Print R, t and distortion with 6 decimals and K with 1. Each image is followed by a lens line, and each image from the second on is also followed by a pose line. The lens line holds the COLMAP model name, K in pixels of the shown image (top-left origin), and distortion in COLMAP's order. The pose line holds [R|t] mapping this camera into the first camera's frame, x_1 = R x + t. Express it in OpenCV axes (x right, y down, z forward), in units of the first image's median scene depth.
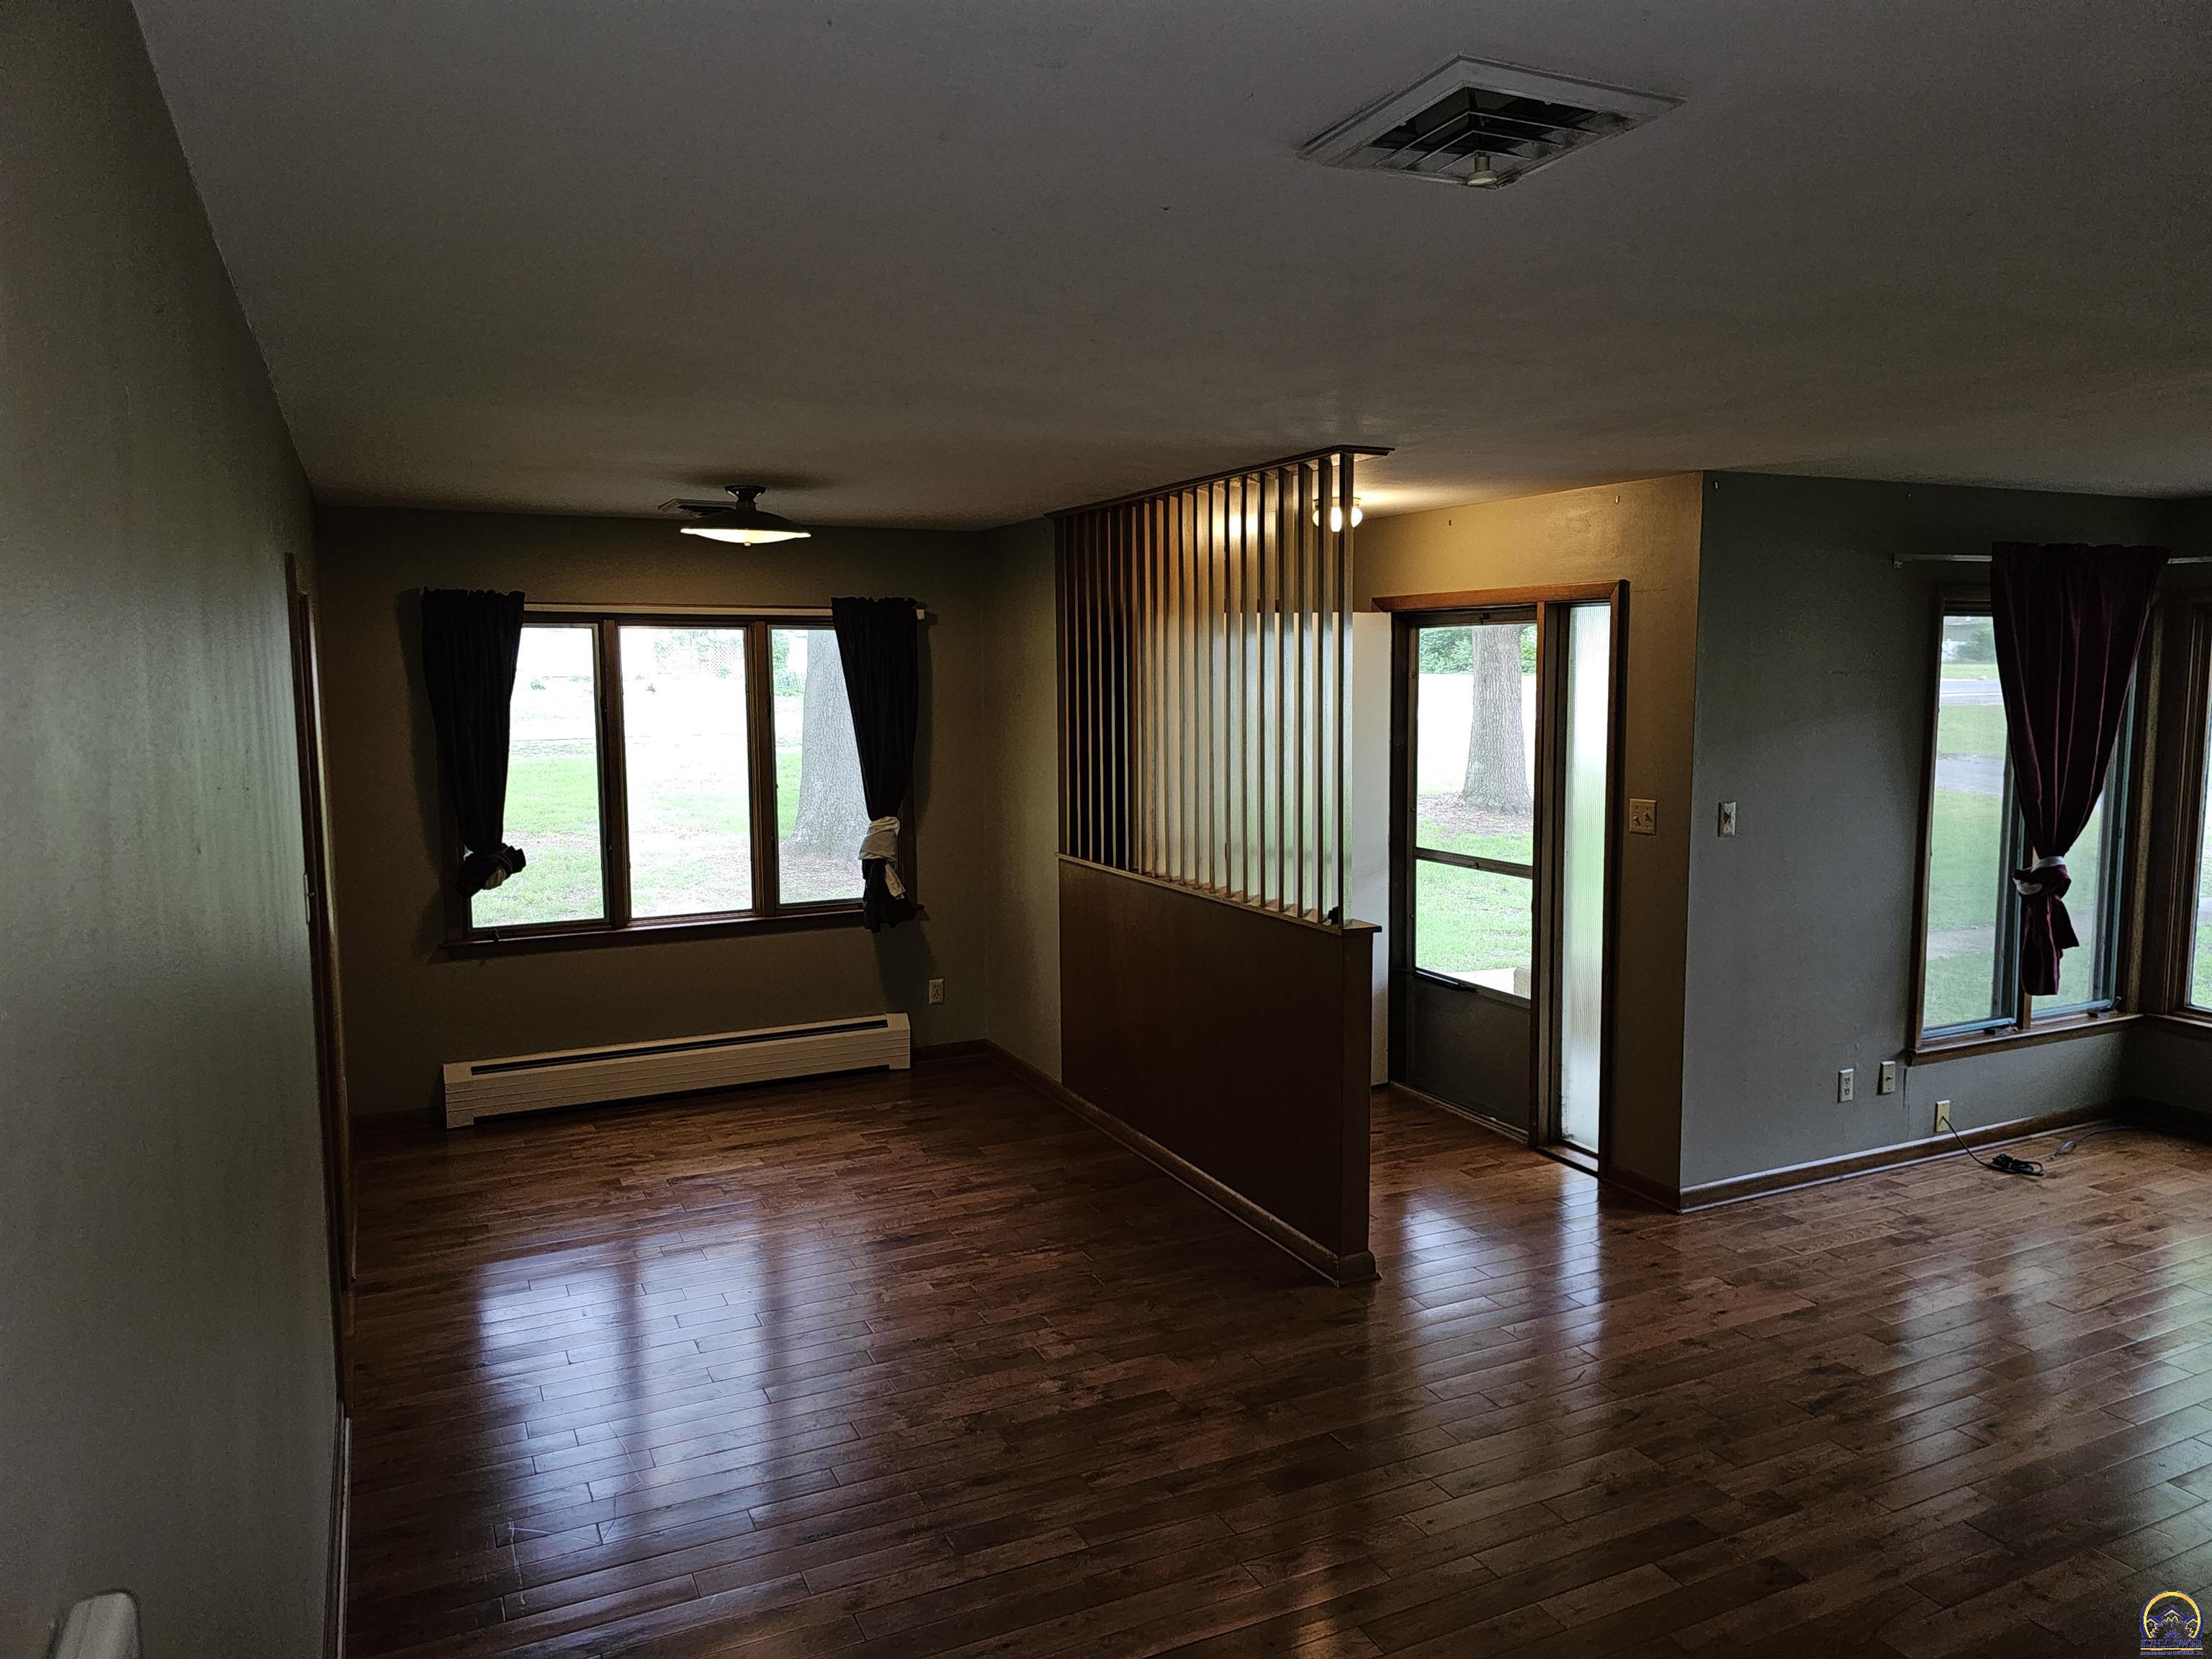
lens RADIAL K [[1515.3, 0, 1097.7], [0, 1515.3, 807.4], [0, 0, 1]] dist [0.067196, -0.056093]
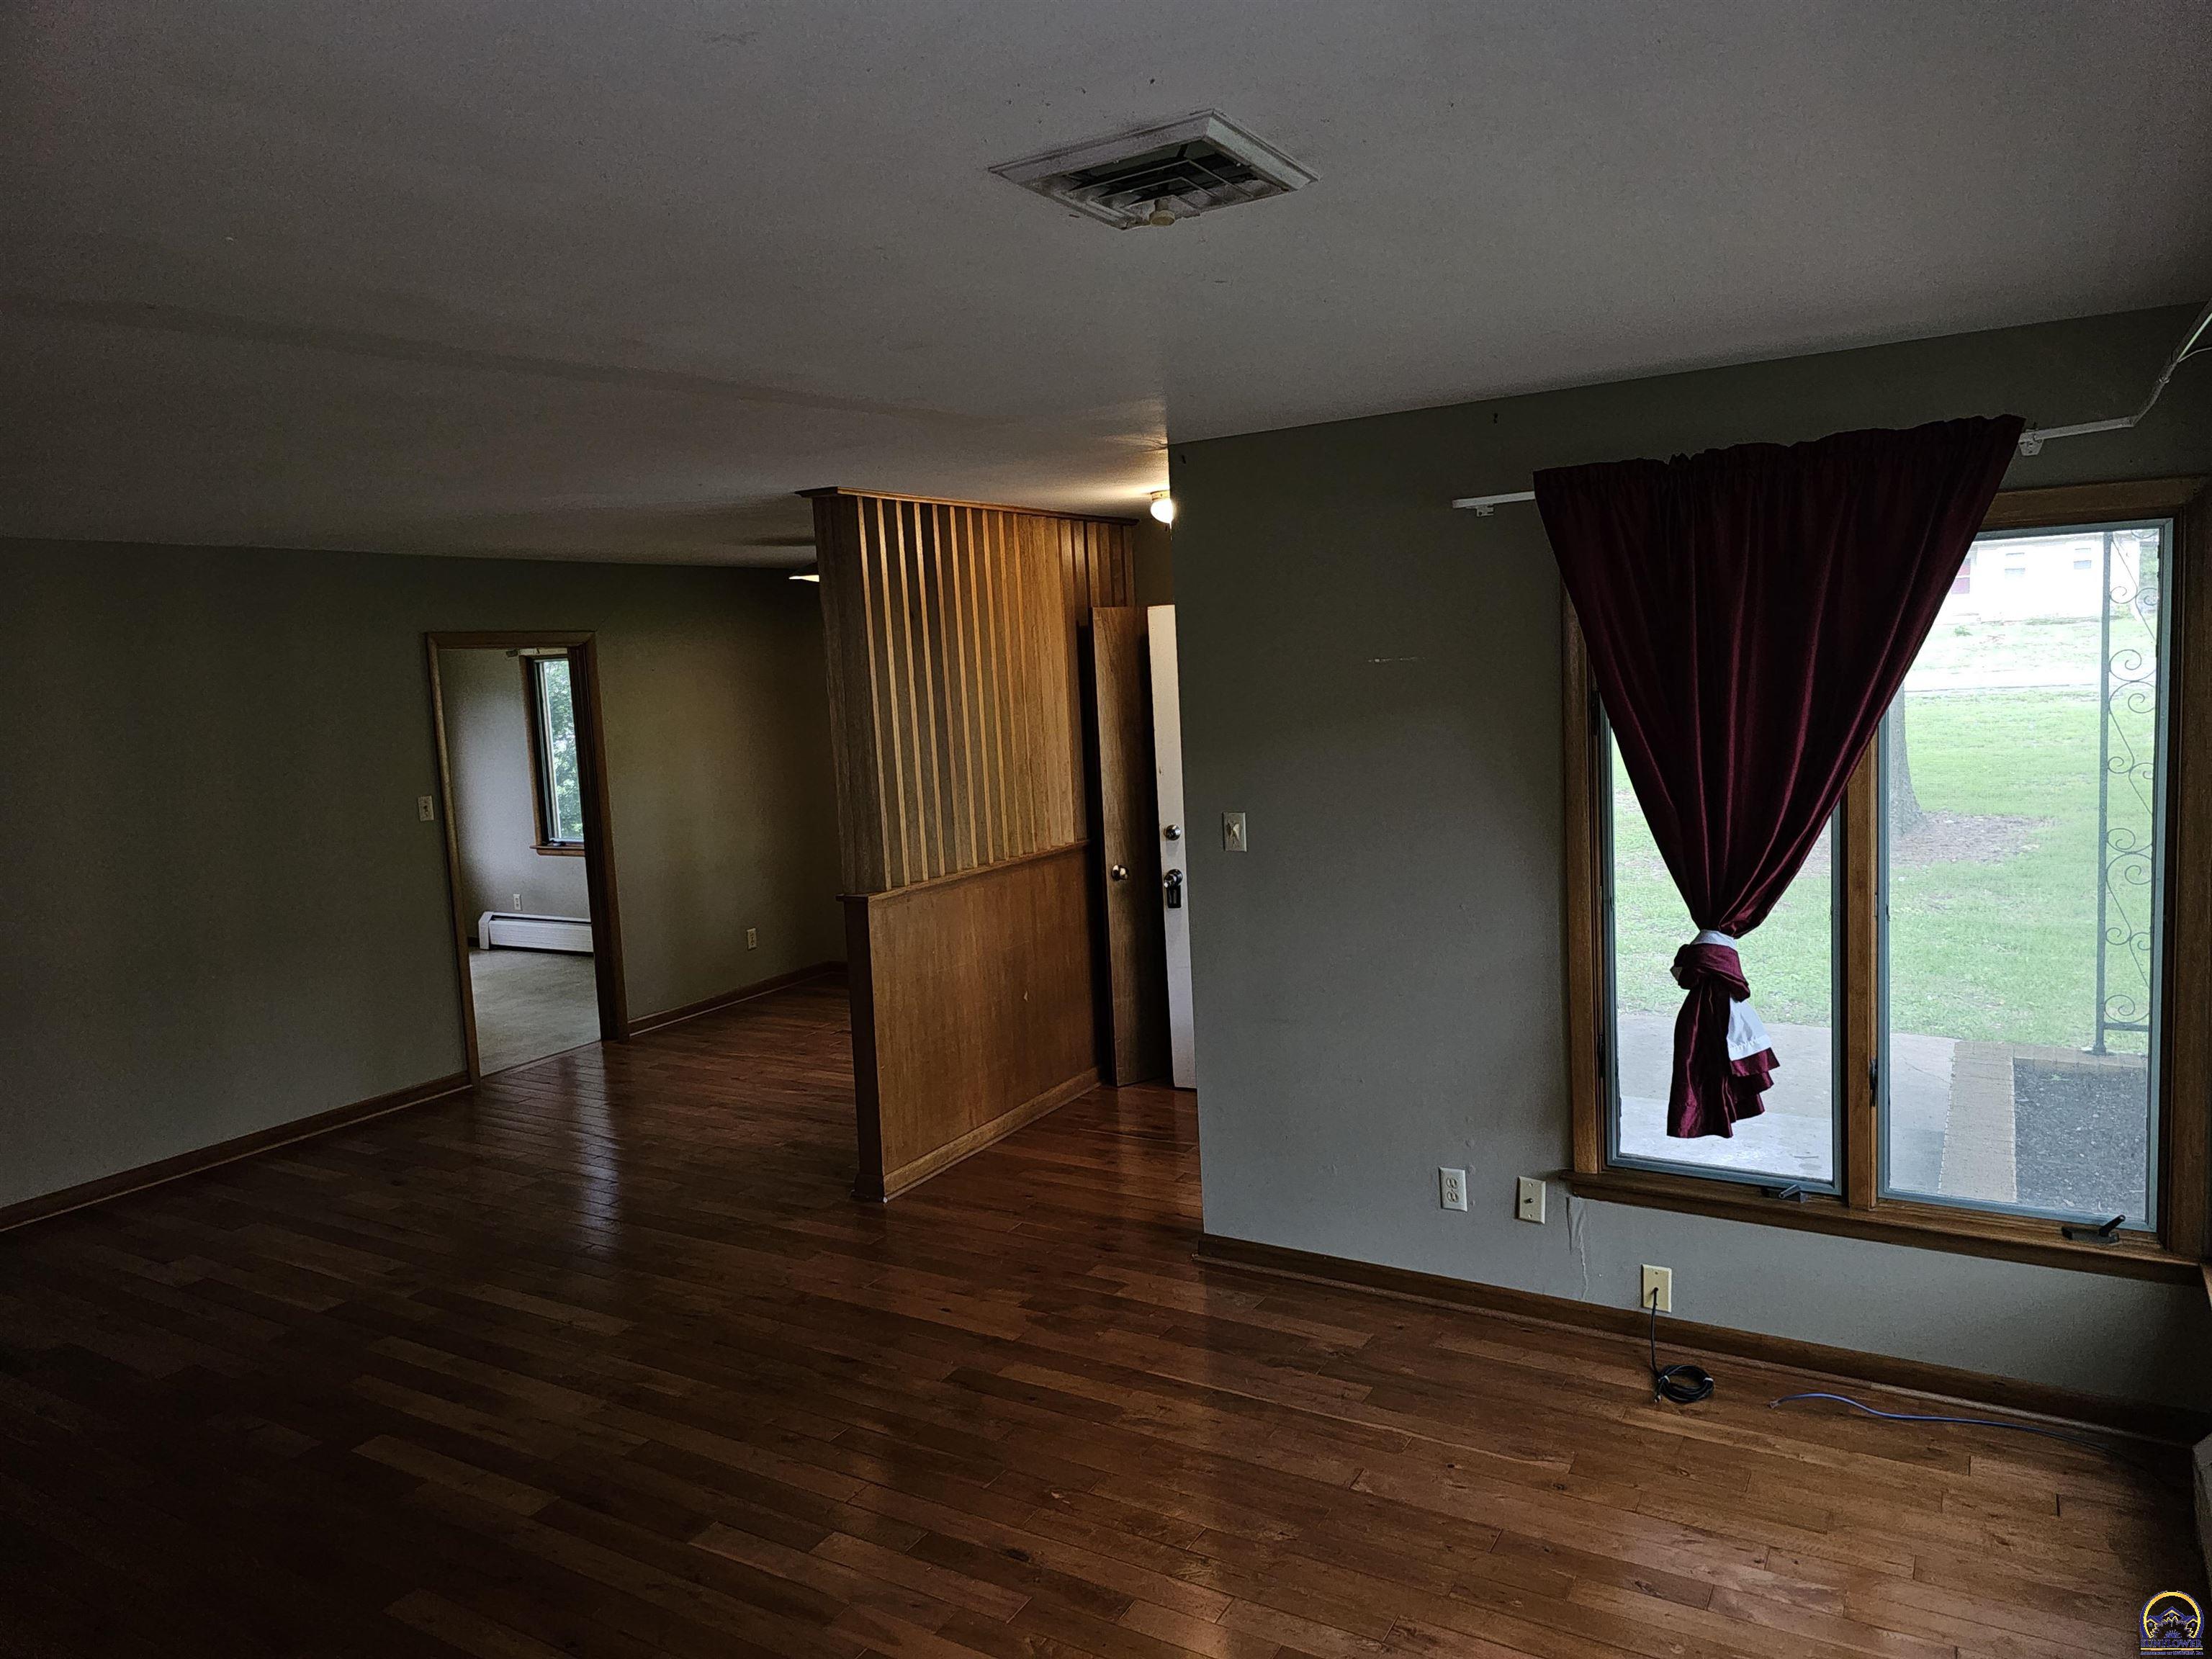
lens RADIAL K [[1464.8, 0, 1106.0], [0, 1464.8, 829.5], [0, 0, 1]] dist [0.042112, -0.057032]
pose [[0.550029, 0.076918, -0.831596, 0.994287], [-0.031393, 0.996950, 0.071448, -0.048652], [0.834556, -0.013192, 0.550766, 0.443437]]
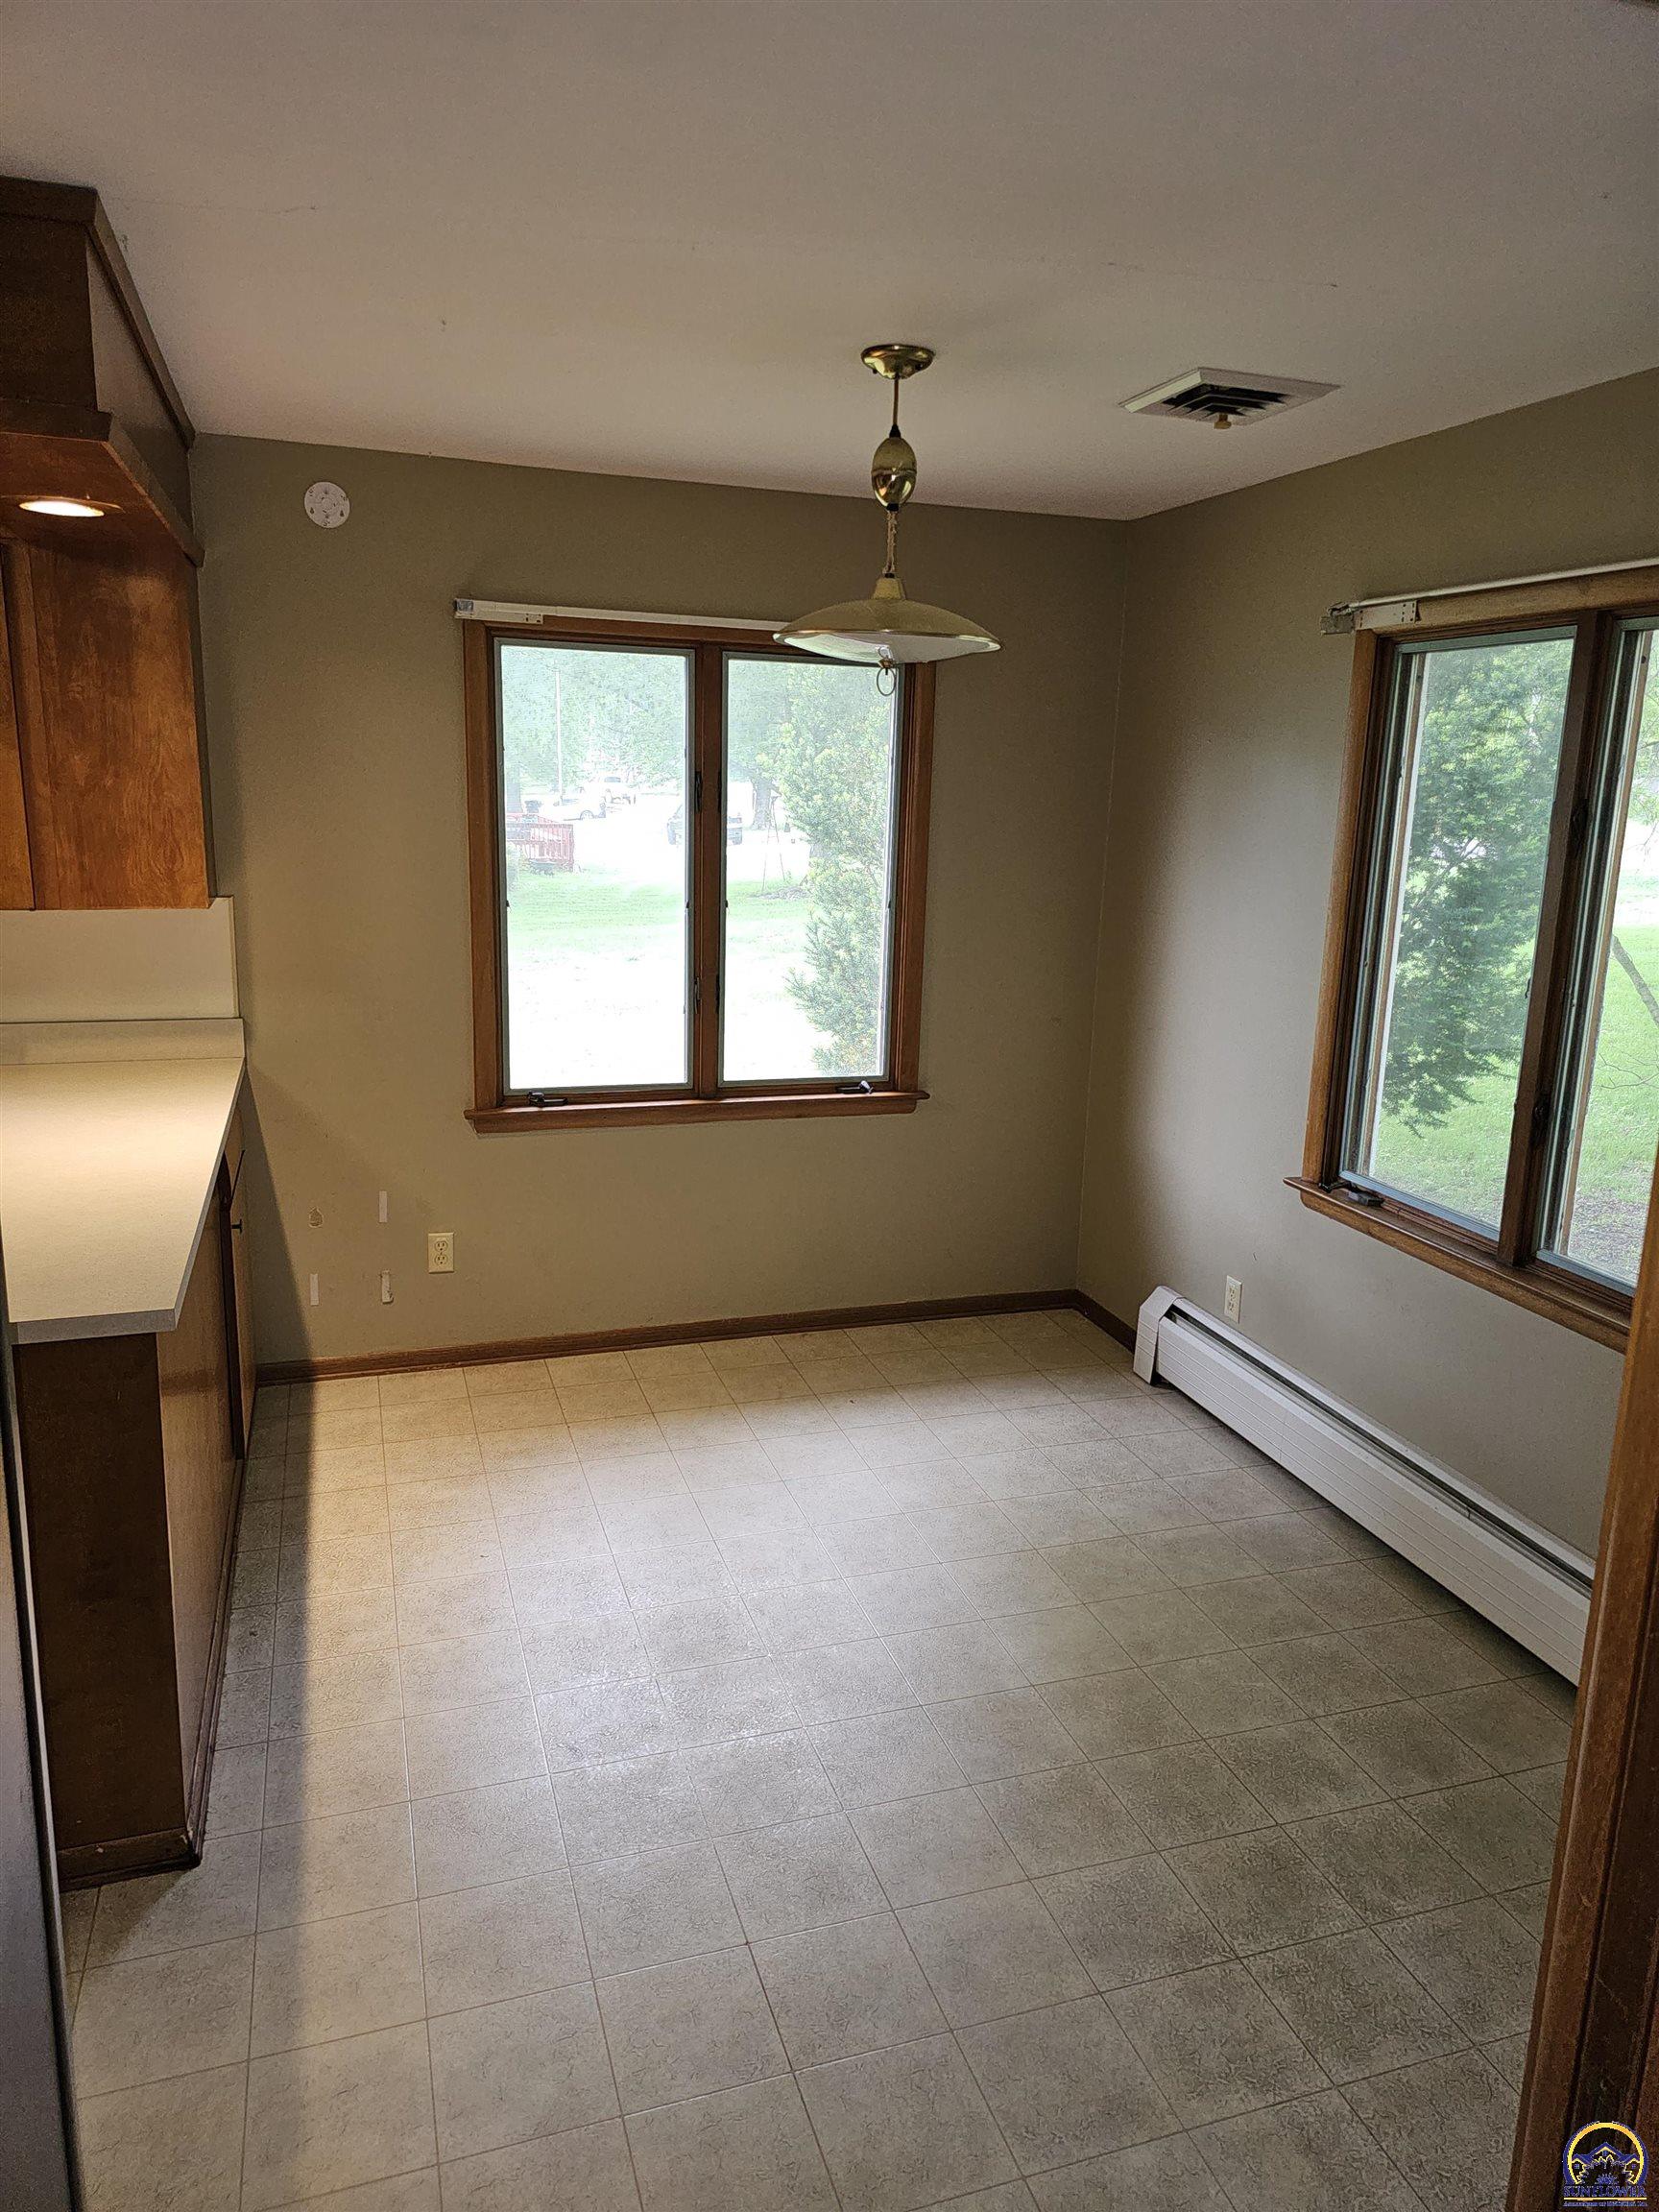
lens RADIAL K [[1497.7, 0, 854.3], [0, 1497.7, 1073.8], [0, 0, 1]] dist [0.035326, -0.005457]
pose [[-0.120005, 0.202625, -0.971875, -0.293866], [-0.119539, 0.968878, 0.216761, -0.040560], [0.985550, 0.142189, -0.092048, 0.727635]]
